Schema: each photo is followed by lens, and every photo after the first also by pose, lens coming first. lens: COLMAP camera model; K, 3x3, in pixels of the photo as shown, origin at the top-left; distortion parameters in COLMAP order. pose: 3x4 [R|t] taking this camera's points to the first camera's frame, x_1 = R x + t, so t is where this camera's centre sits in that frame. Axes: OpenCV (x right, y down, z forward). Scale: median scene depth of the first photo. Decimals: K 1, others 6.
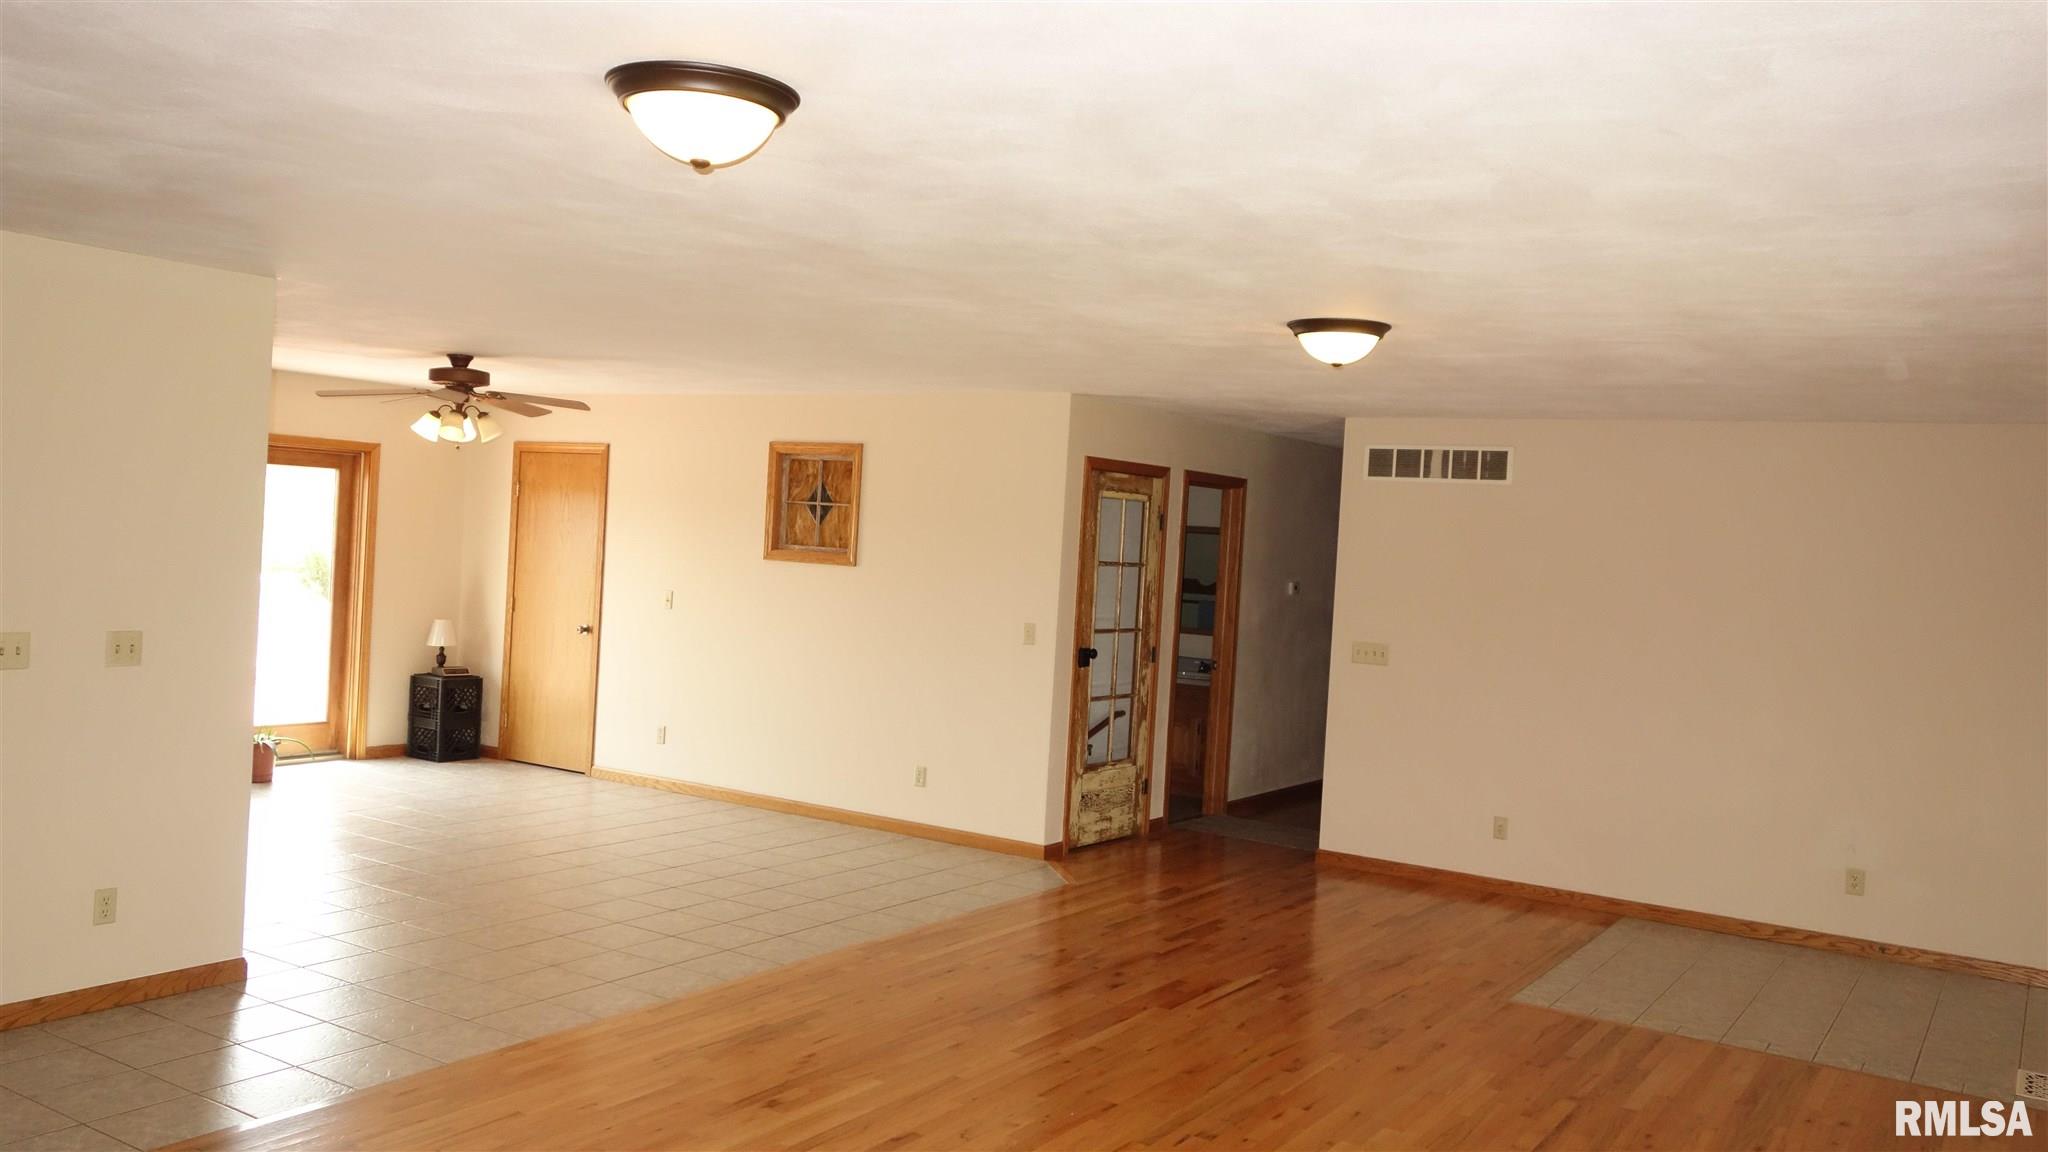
lens RADIAL K [[1633.5, 0, 1020.2], [0, 1633.5, 577.6], [0, 0, 1]] dist [0.015029, 0.007371]
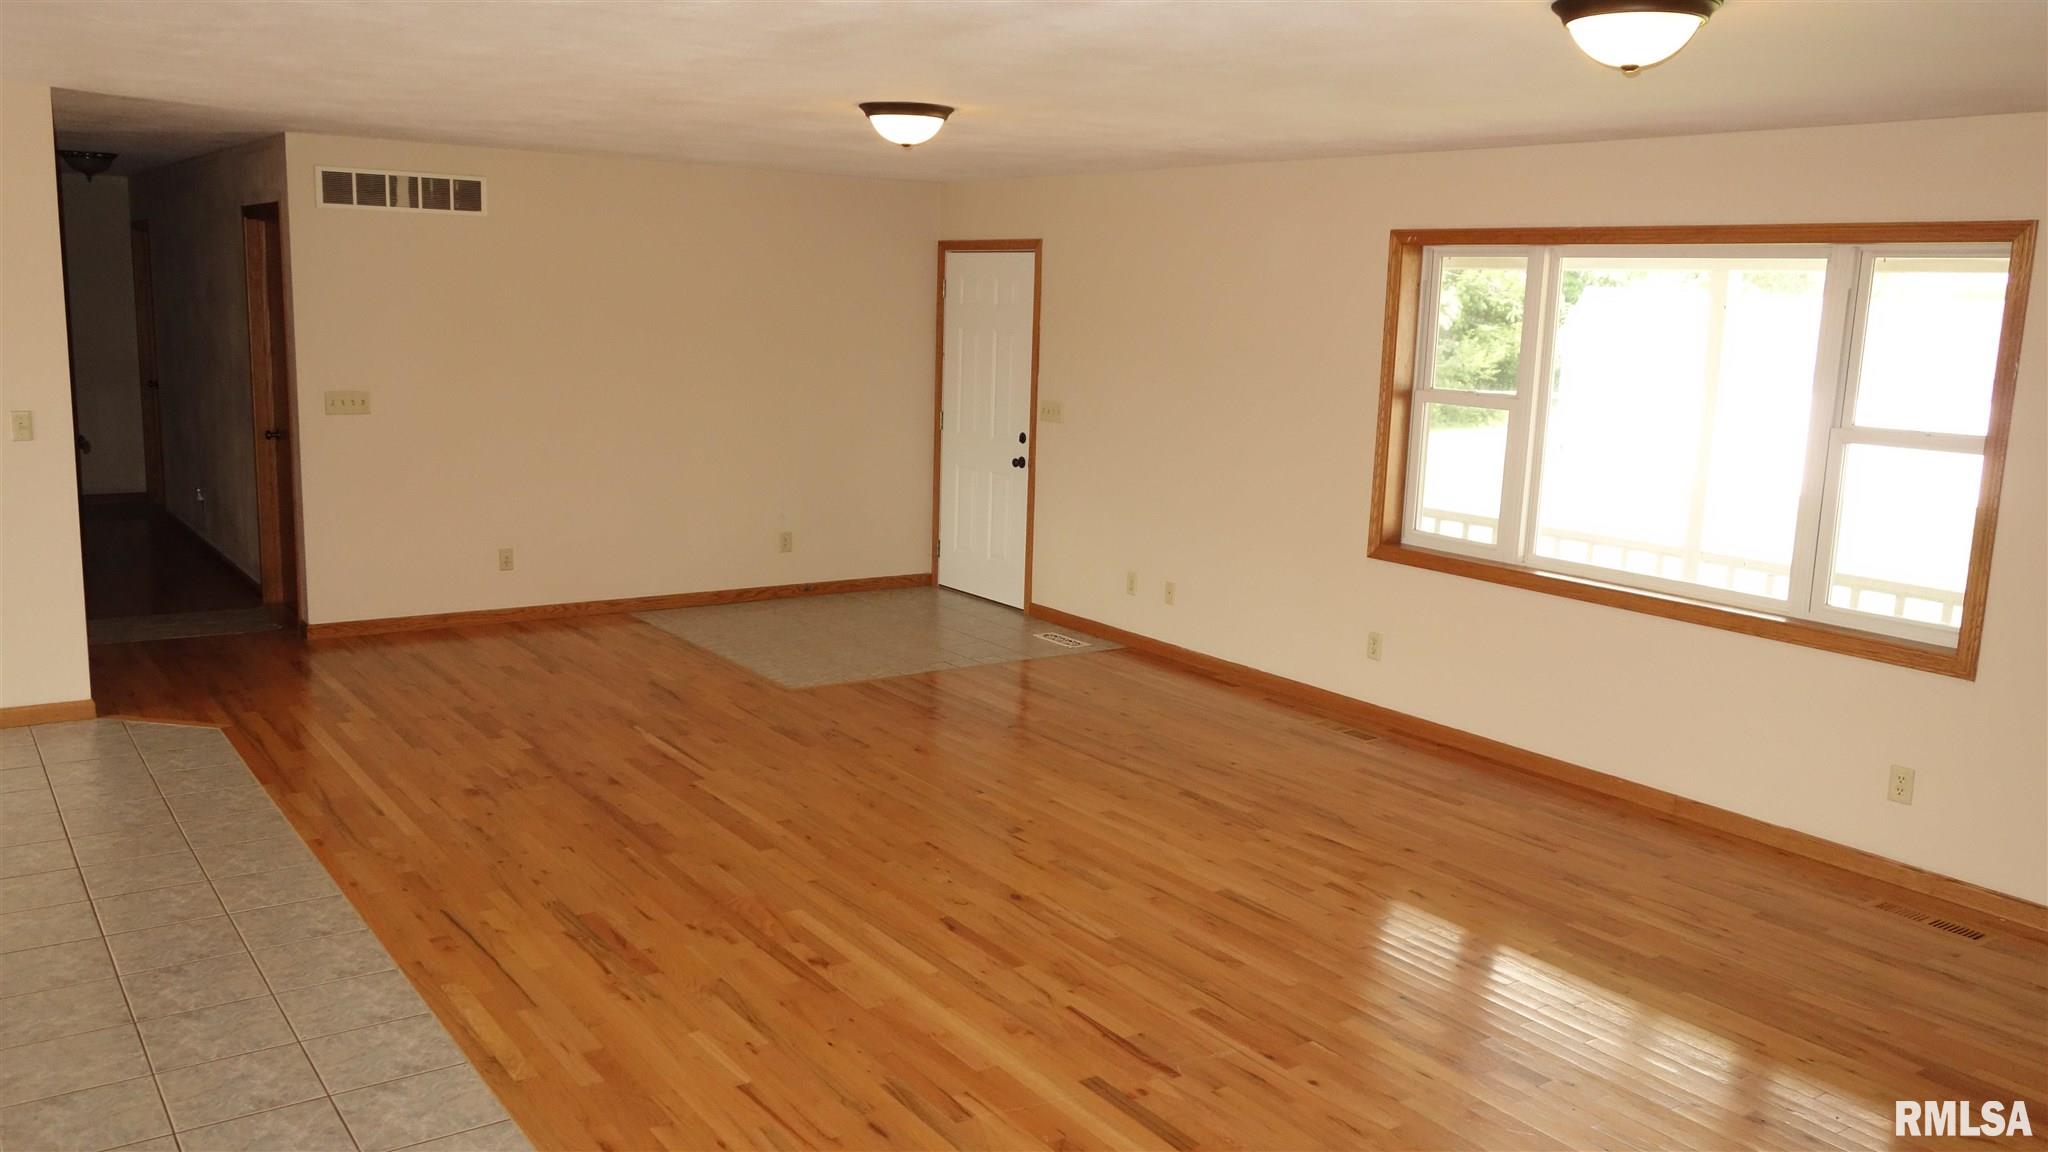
lens RADIAL K [[1633.5, 0, 1012.9], [0, 1633.5, 572.8], [0, 0, 1]] dist [0.015029, 0.007371]
pose [[0.376350, -0.201143, 0.904379, -0.499503], [0.017136, 0.977493, 0.210273, -0.047449], [-0.926319, -0.063639, 0.371326, 0.316944]]
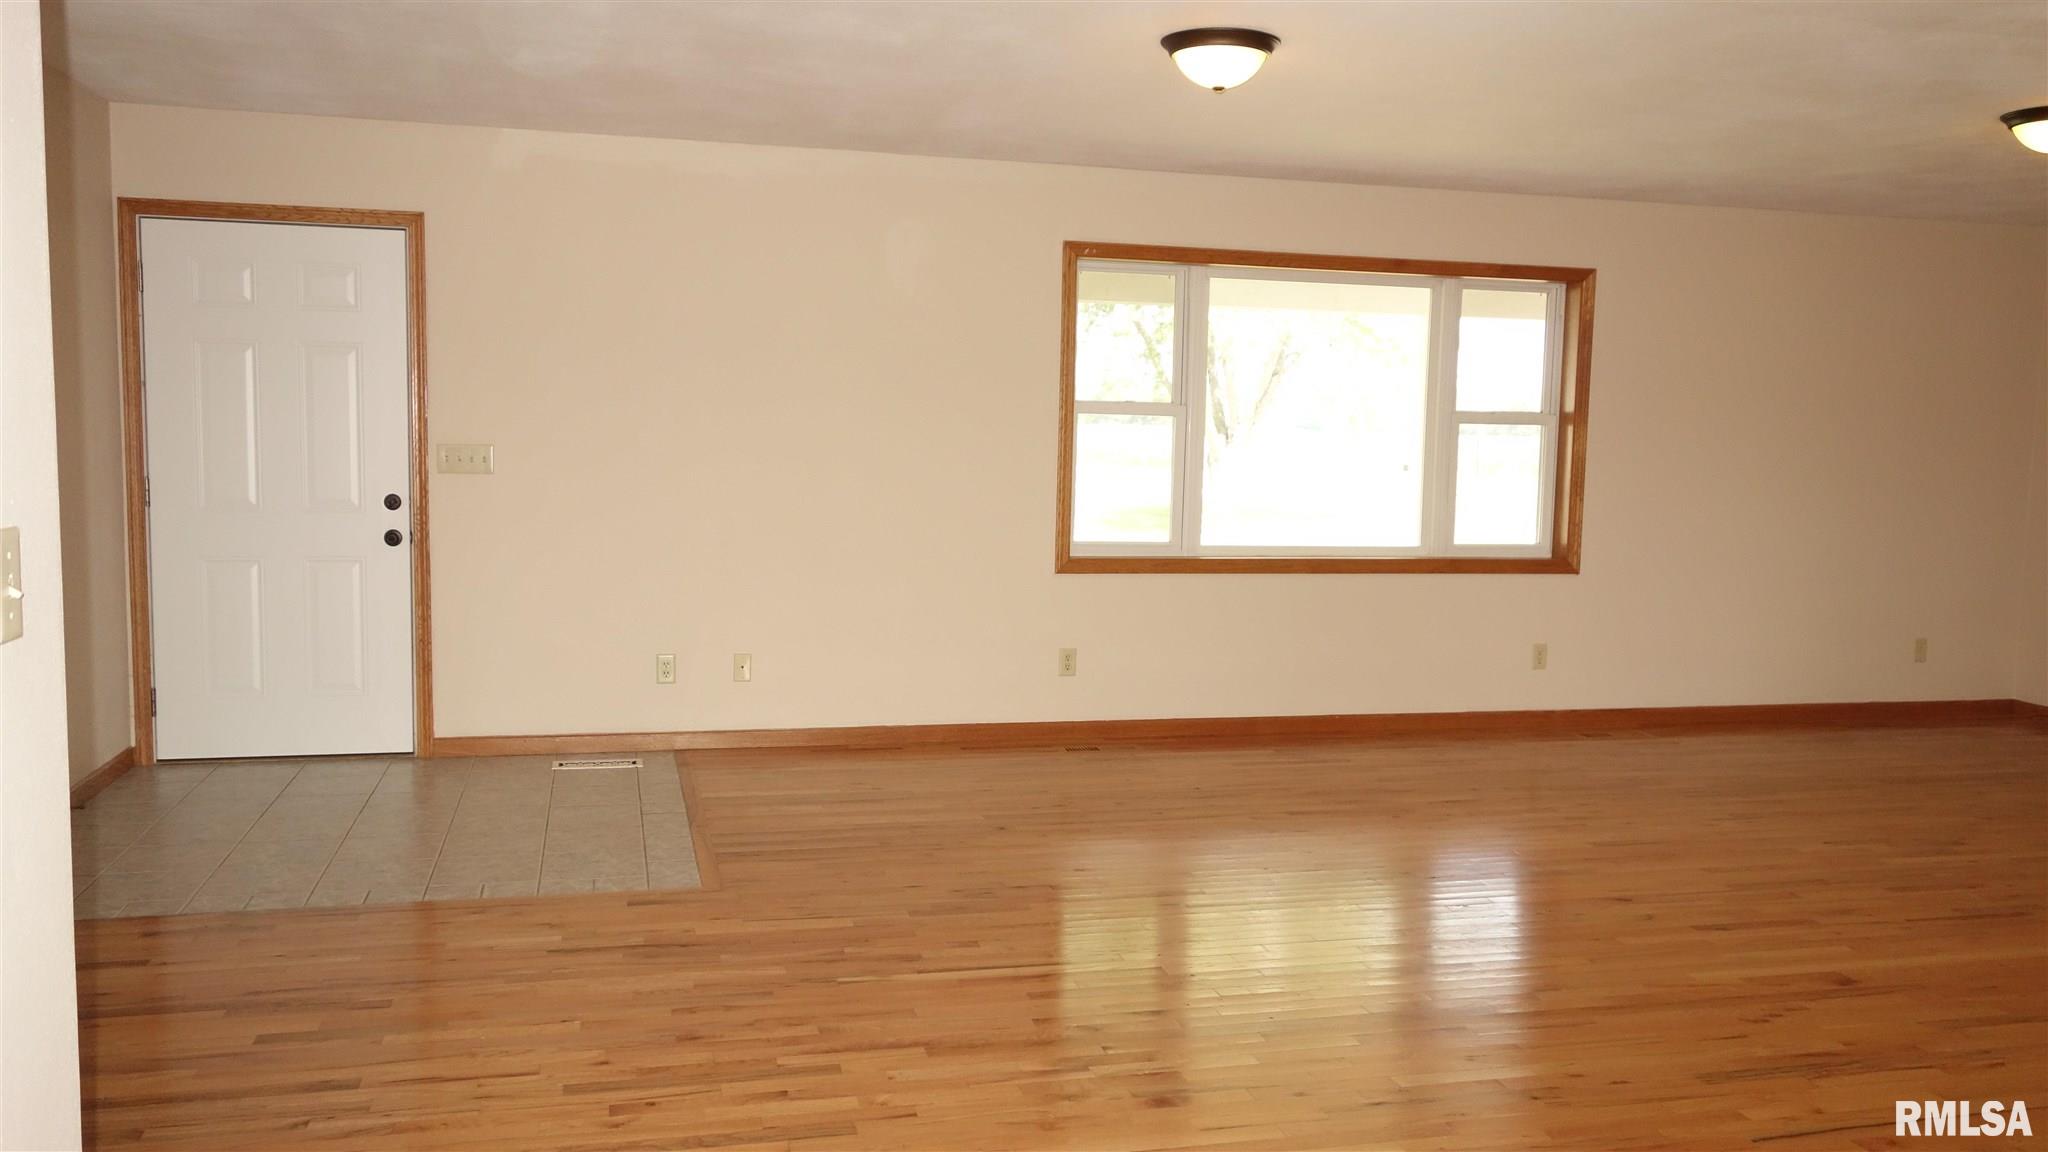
lens RADIAL K [[1633.5, 0, 1026.3], [0, 1633.5, 581.1], [0, 0, 1]] dist [0.015029, 0.007371]
pose [[-0.736819, -0.140033, 0.661429, -0.208085], [-0.044177, 0.986196, 0.159578, -0.003046], [-0.674645, 0.088360, -0.732834, 1.058325]]
